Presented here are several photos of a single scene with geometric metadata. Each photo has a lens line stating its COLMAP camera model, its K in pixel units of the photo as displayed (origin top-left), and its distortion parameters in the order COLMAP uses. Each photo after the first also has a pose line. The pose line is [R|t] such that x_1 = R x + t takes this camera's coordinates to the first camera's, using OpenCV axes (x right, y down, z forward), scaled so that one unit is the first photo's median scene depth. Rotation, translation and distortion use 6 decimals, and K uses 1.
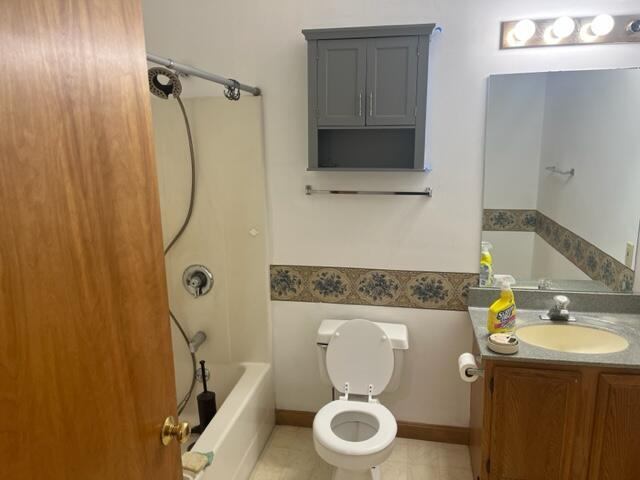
lens RADIAL K [[478.9, 0, 322.1], [0, 478.9, 242.8], [0, 0, 1]] dist [0.077508, -0.111181]
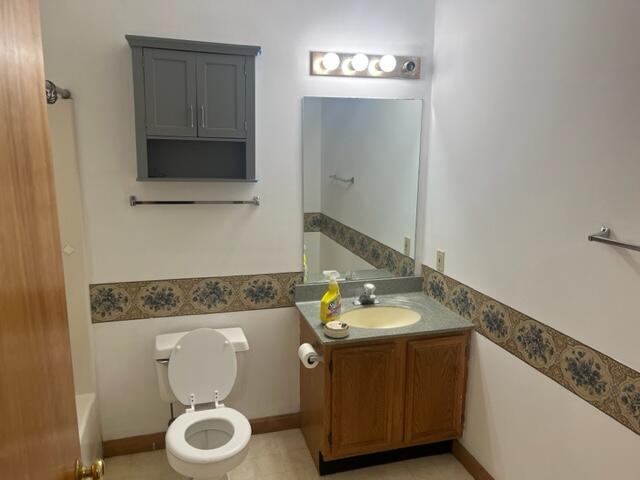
lens RADIAL K [[478.9, 0, 322.1], [0, 478.9, 242.8], [0, 0, 1]] dist [0.077508, -0.111181]
pose [[0.889877, -0.066140, 0.451380, -0.139774], [0.070325, 0.997496, 0.007520, -0.009478], [-0.450747, 0.025051, 0.892300, -0.018607]]
